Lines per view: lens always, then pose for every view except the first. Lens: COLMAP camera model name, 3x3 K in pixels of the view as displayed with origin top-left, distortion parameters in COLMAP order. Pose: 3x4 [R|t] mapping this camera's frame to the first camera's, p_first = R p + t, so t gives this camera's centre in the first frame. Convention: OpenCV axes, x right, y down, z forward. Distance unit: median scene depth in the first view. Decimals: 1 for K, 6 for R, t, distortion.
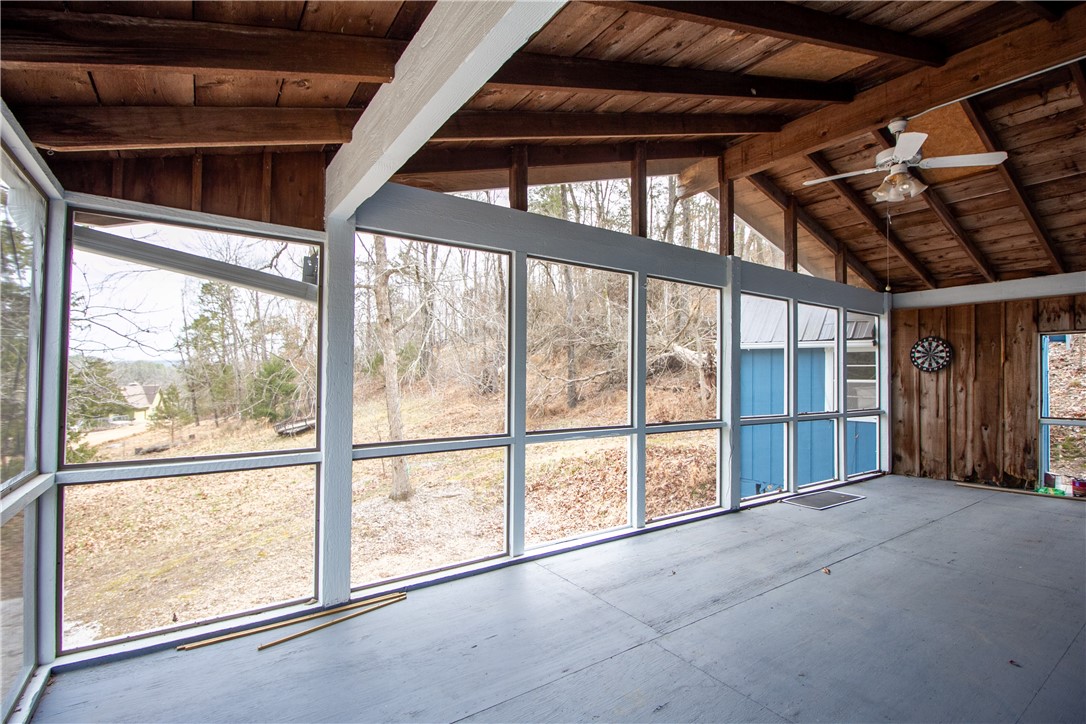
lens RADIAL K [[509.2, 0, 550.0], [0, 509.2, 359.2], [0, 0, 1]] dist [0.003370, -0.013459]
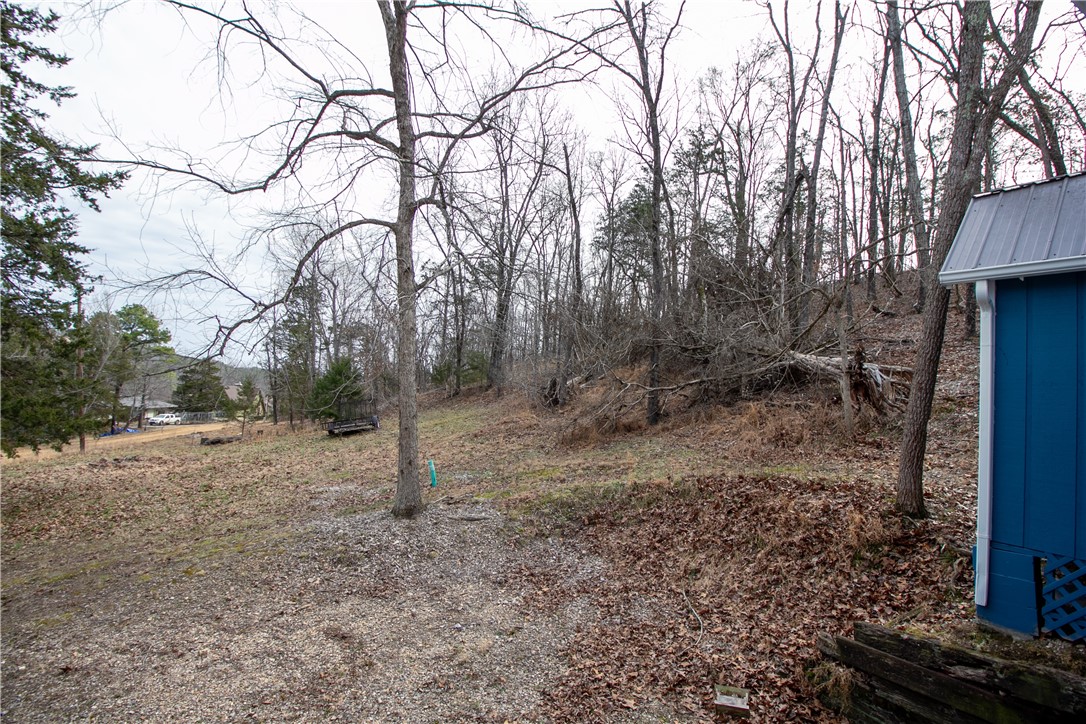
lens RADIAL K [[514.7, 0, 545.1], [0, 514.7, 357.3], [0, 0, 1]] dist [-0.001041, -0.013279]
pose [[0.983804, 0.057341, -0.169831, 0.014890], [-0.067670, 0.996154, -0.055666, 0.074198], [0.165986, 0.066257, 0.983900, 0.285517]]
